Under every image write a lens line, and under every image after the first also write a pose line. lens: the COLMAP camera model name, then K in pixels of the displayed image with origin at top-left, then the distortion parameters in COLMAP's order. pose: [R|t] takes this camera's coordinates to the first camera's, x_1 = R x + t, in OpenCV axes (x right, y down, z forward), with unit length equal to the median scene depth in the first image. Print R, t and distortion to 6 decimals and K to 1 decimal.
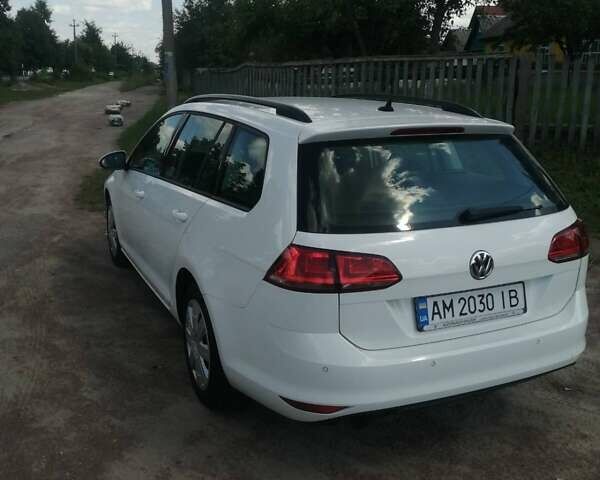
lens RADIAL K [[628.6, 0, 296.4], [0, 628.6, 243.9], [0, 0, 1]] dist [0.018161, 0.000000]
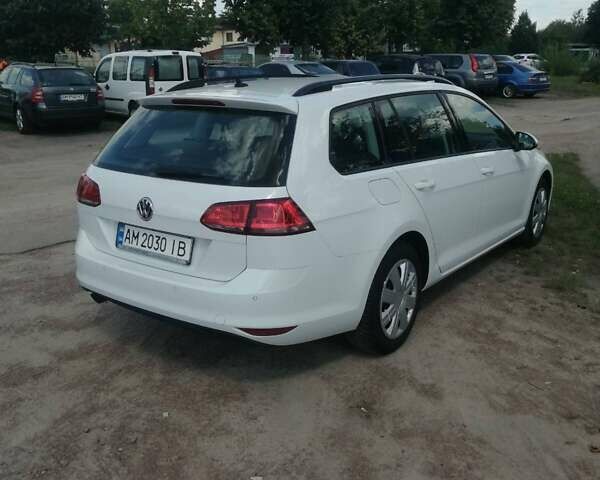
lens RADIAL K [[628.6, 0, 299.9], [0, 628.6, 236.6], [0, 0, 1]] dist [0.018161, 0.000000]
pose [[0.506146, 0.220955, -0.833664, 1.438758], [-0.213002, 0.968707, 0.127426, -0.131541], [0.835731, 0.113075, 0.537371, 0.569427]]
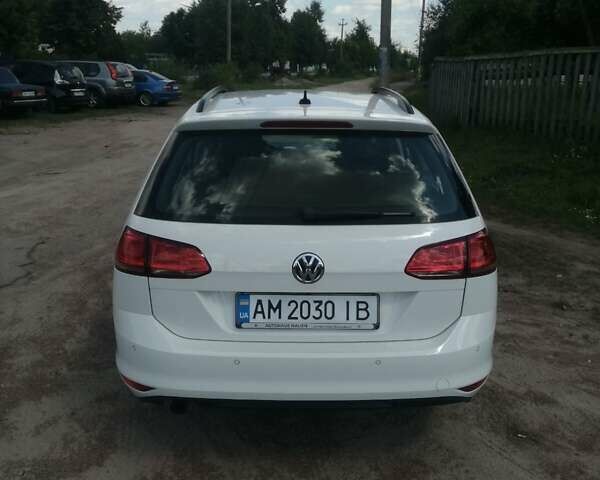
lens RADIAL K [[628.6, 0, 295.7], [0, 628.6, 241.3], [0, 0, 1]] dist [0.018161, 0.000000]
pose [[0.917738, 0.105396, -0.382948, 0.605066], [-0.104720, 0.994243, 0.022676, -0.024302], [0.383134, 0.019291, 0.923491, 0.124626]]
